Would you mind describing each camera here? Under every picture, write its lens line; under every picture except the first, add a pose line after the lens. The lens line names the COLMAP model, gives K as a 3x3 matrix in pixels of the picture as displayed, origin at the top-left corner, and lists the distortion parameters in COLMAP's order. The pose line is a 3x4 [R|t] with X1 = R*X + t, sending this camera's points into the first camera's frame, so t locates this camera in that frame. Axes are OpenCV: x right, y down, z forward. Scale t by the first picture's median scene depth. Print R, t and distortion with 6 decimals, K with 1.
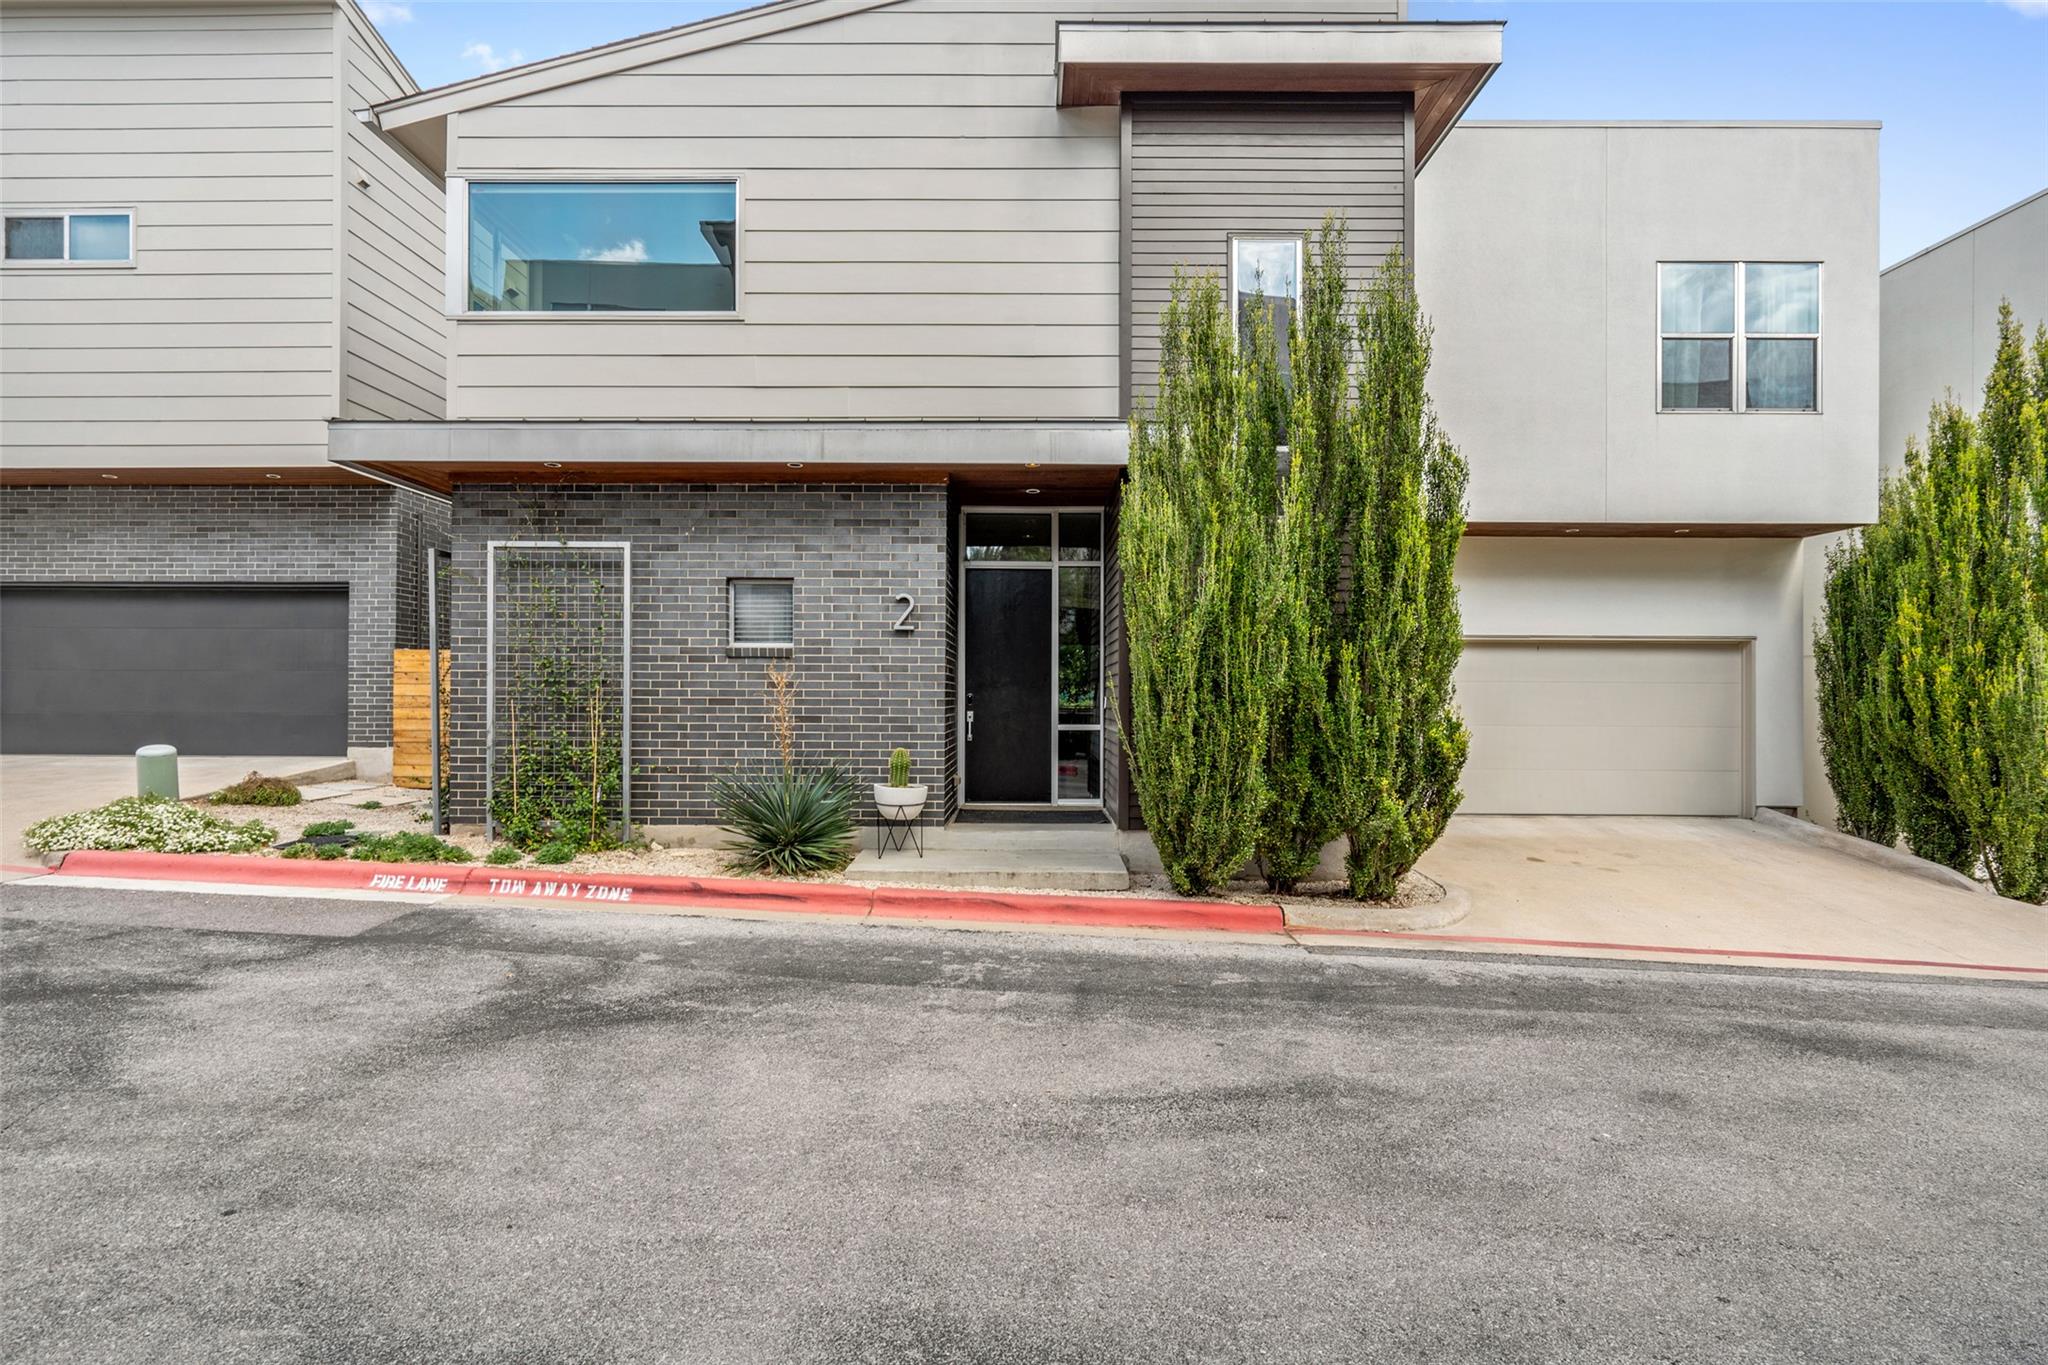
lens RADIAL K [[945.3, 0, 1024.2], [0, 945.3, 690.1], [0, 0, 1]] dist [-0.001275, 0.000950]
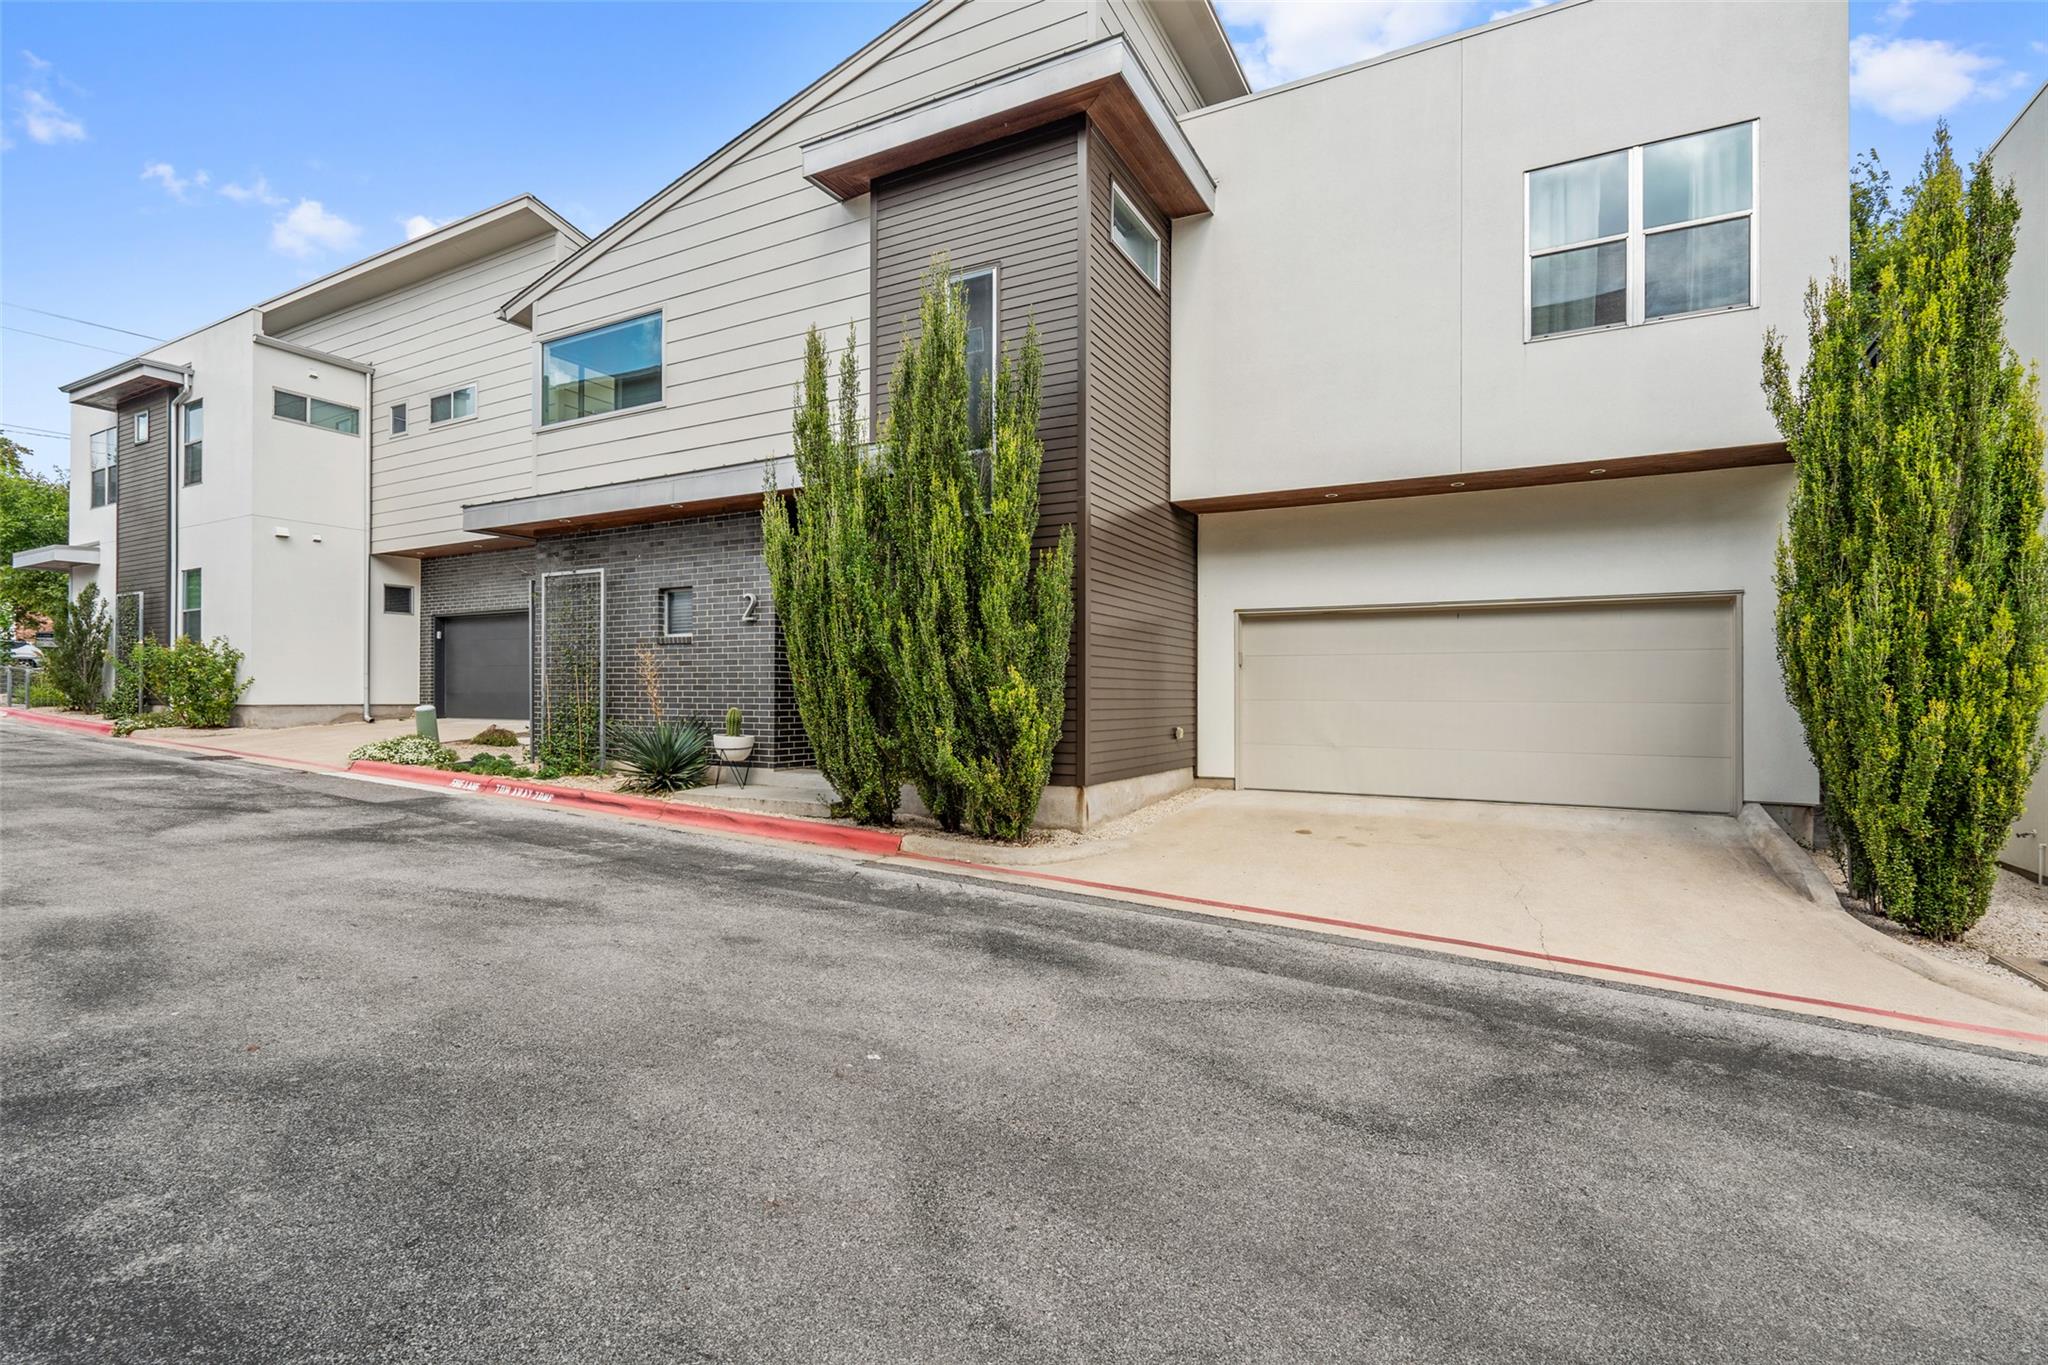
lens RADIAL K [[945.3, 0, 1002.1], [0, 945.3, 686.9], [0, 0, 1]] dist [-0.001275, 0.000950]
pose [[0.880854, -0.005302, -0.473359, 0.829140], [0.002811, 0.999978, -0.005971, 0.039705], [0.473380, 0.003929, 0.880850, -0.008090]]
